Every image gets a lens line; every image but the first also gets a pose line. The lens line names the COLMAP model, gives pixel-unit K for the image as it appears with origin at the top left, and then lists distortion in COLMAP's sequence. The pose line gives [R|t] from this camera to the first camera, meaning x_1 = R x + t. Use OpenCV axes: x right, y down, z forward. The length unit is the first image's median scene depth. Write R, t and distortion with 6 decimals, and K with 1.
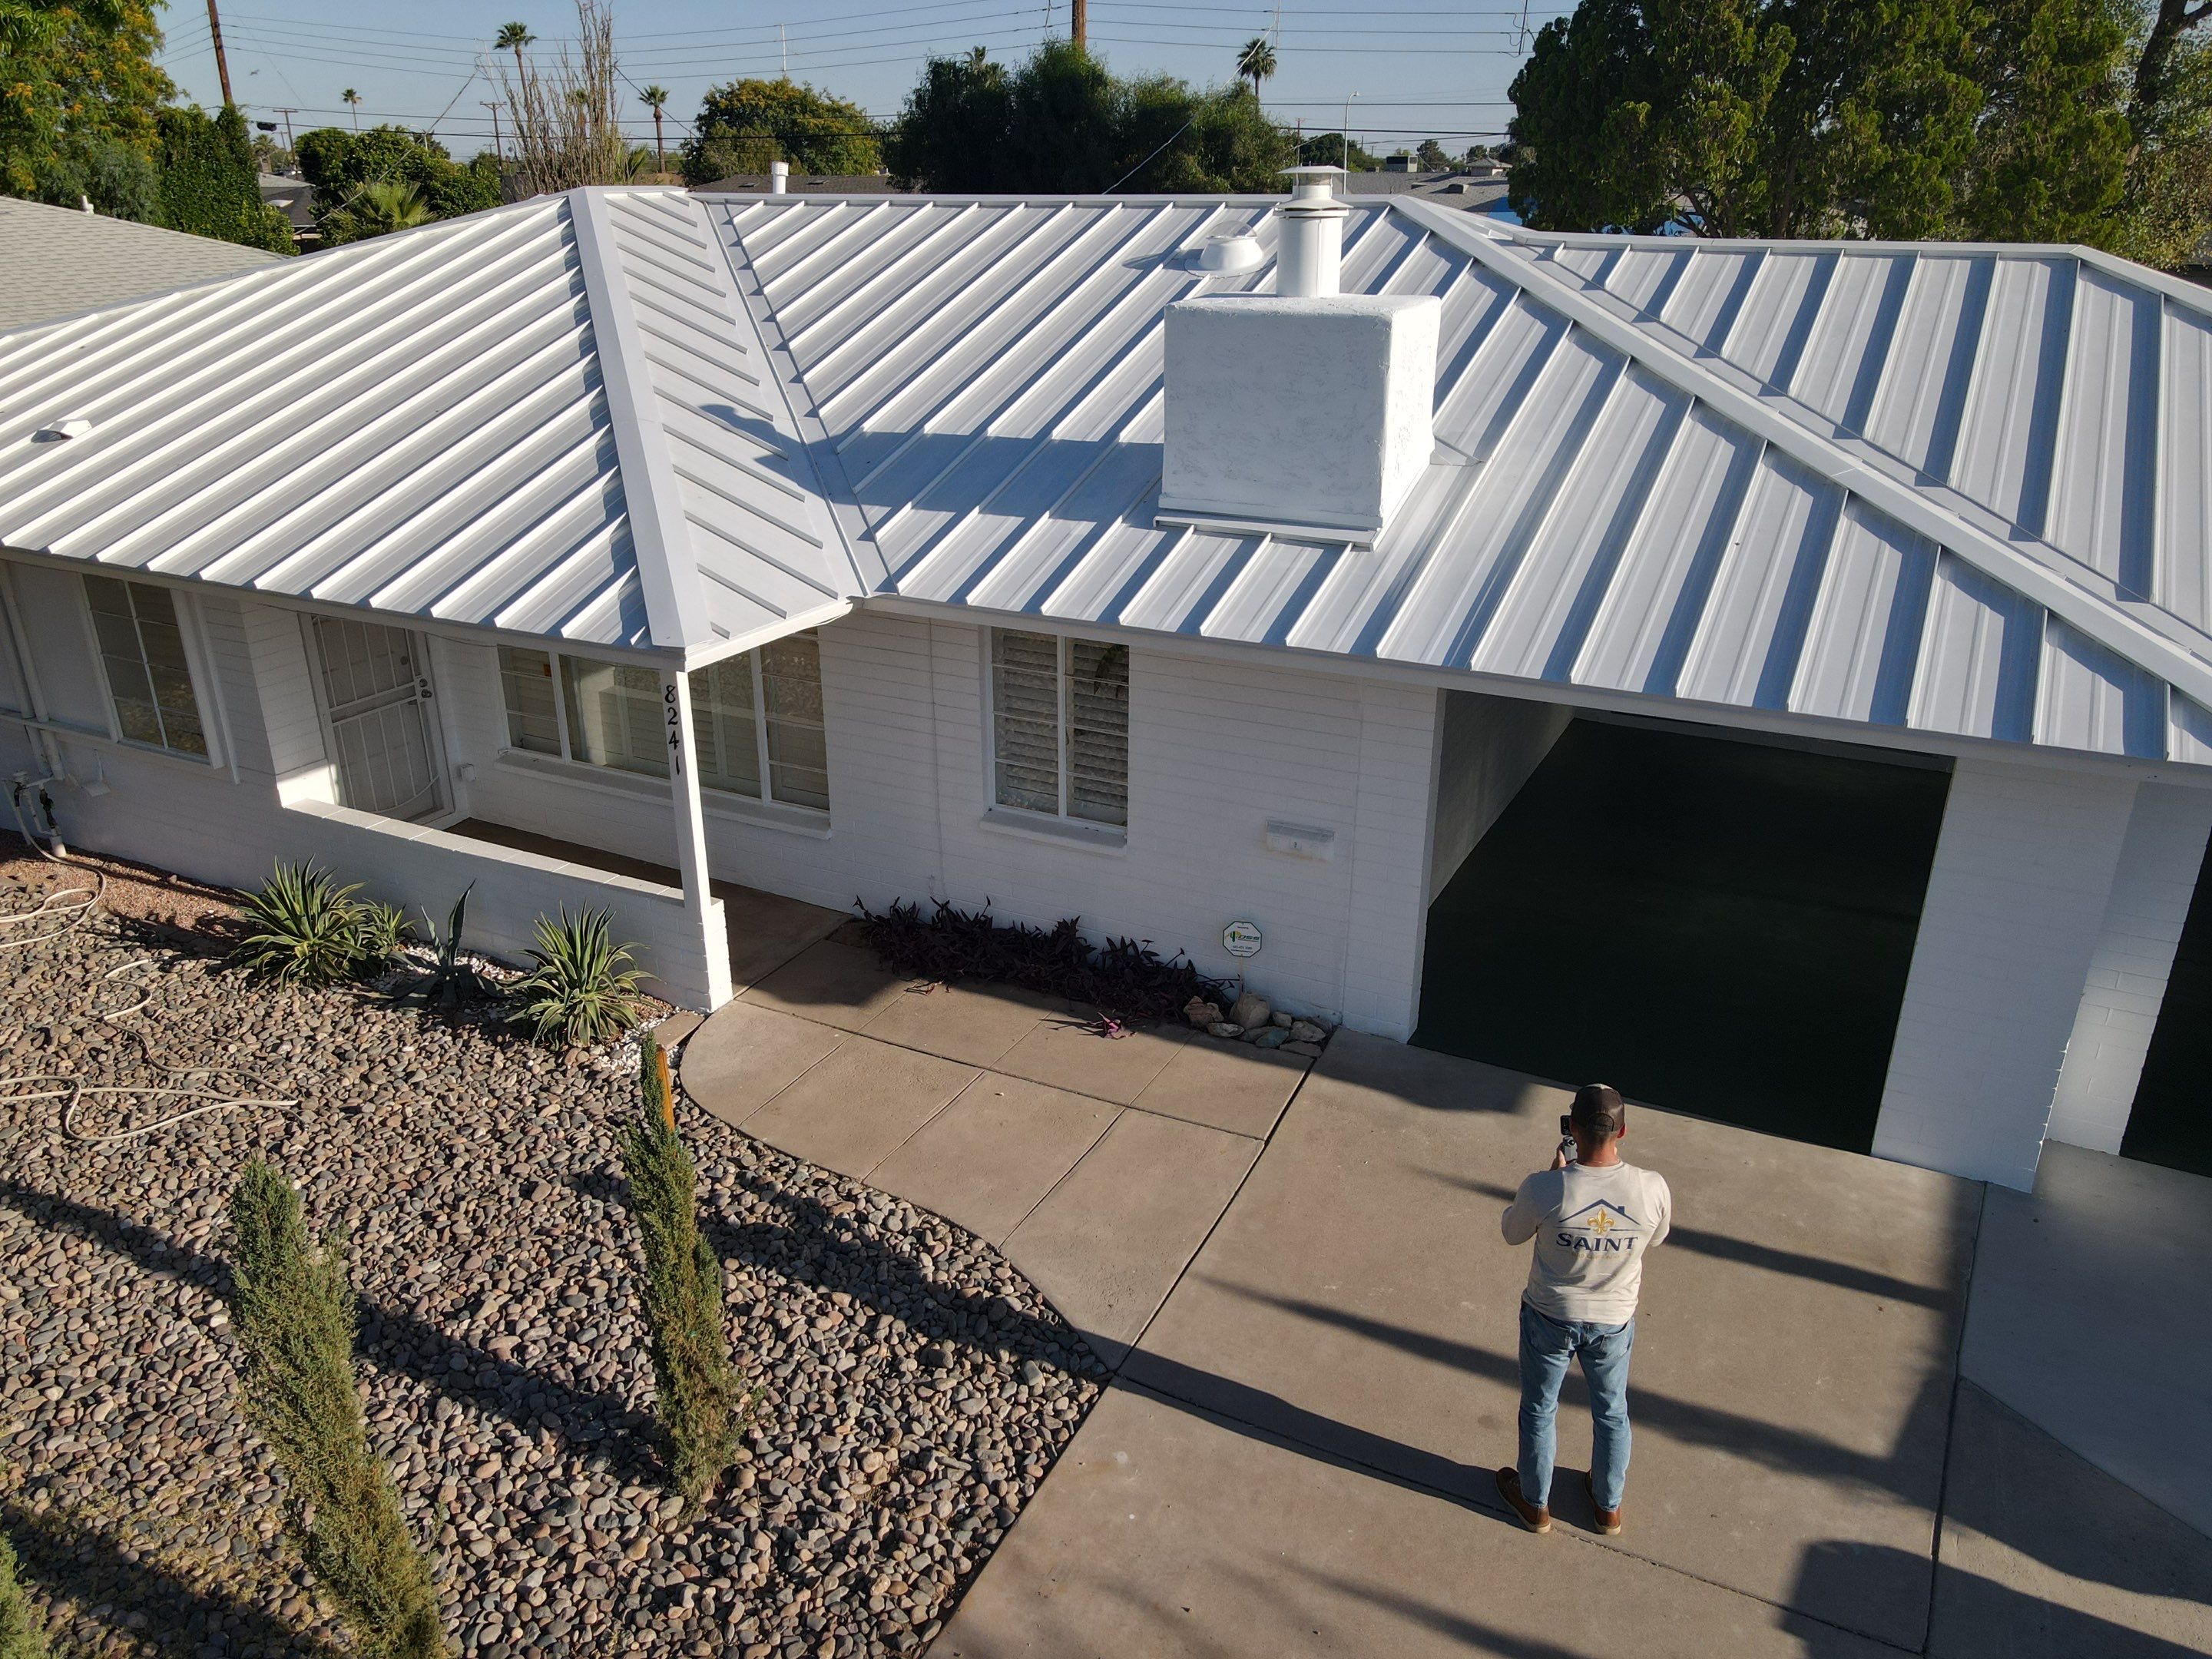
lens RADIAL K [[1610.9, 0, 1096.3], [0, 1610.9, 859.2], [0, 0, 1]] dist [0.008064, -0.003229]
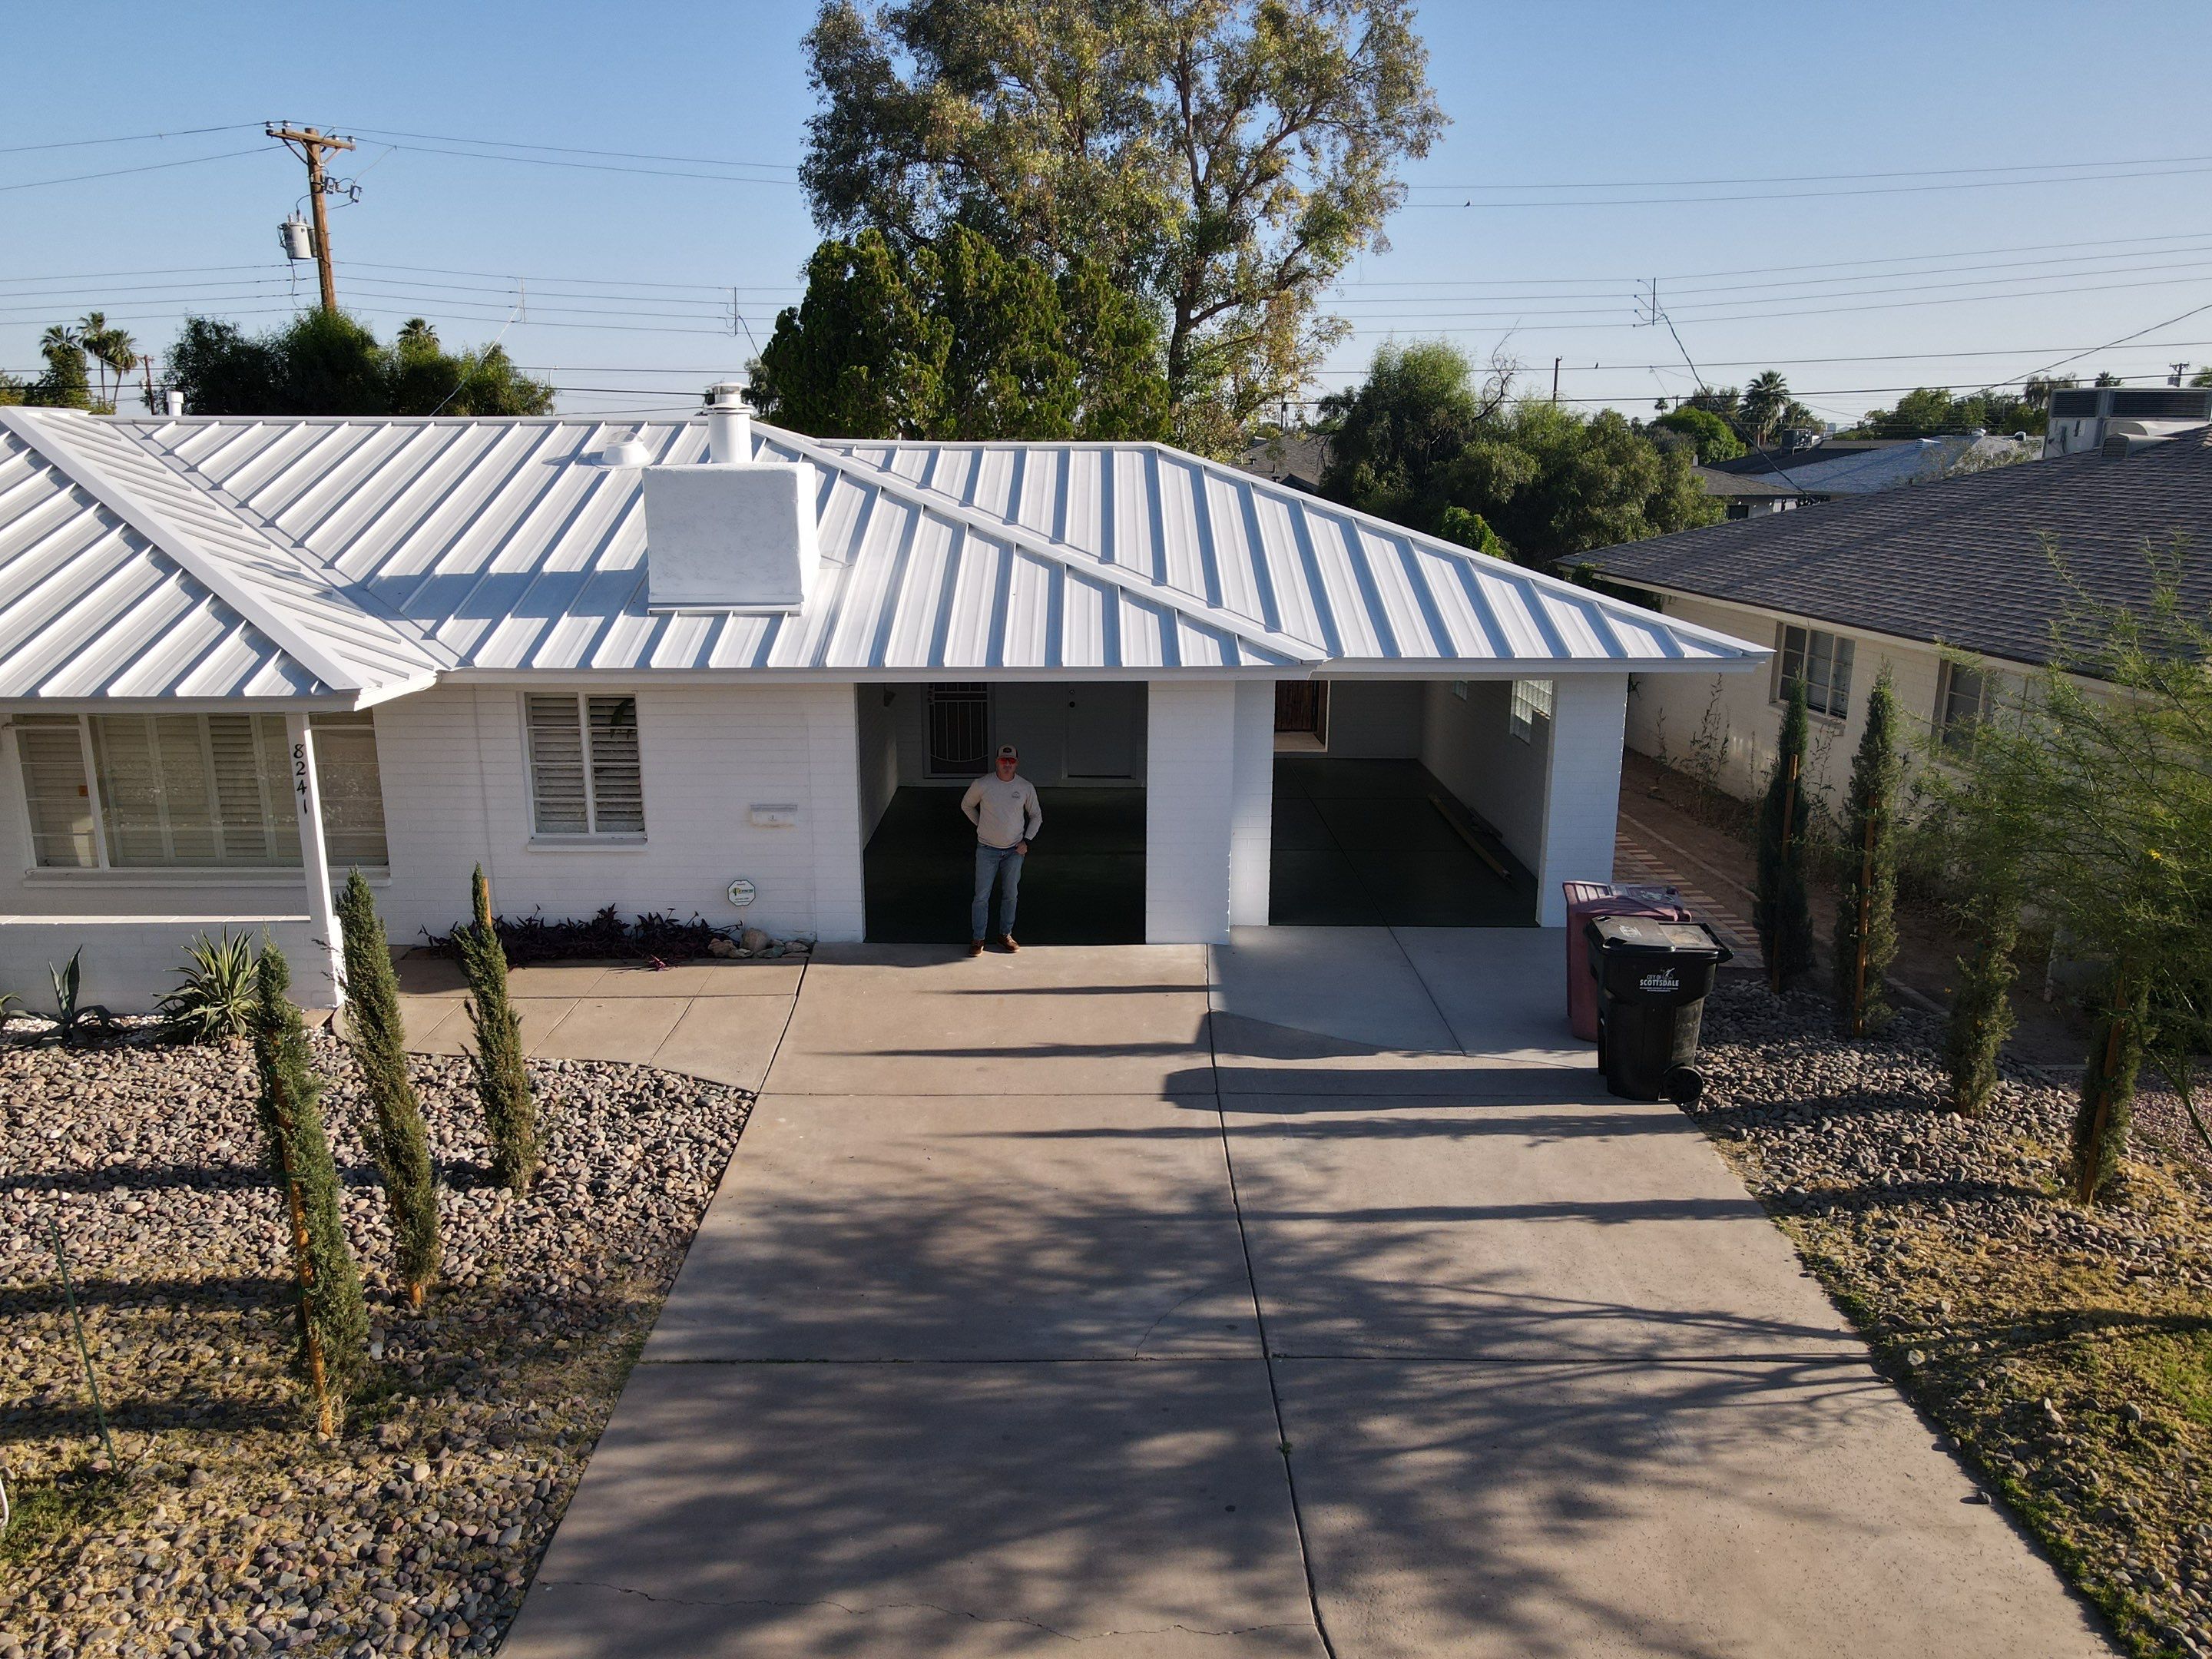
lens RADIAL K [[1613.4, 0, 1089.2], [0, 1613.4, 834.8], [0, 0, 1]] dist [0.003574, 0.057741]
pose [[0.889069, -0.110093, 0.444338, -0.290915], [0.181927, 0.975680, -0.122272, 0.250743], [-0.420071, 0.189546, 0.887476, -0.458133]]
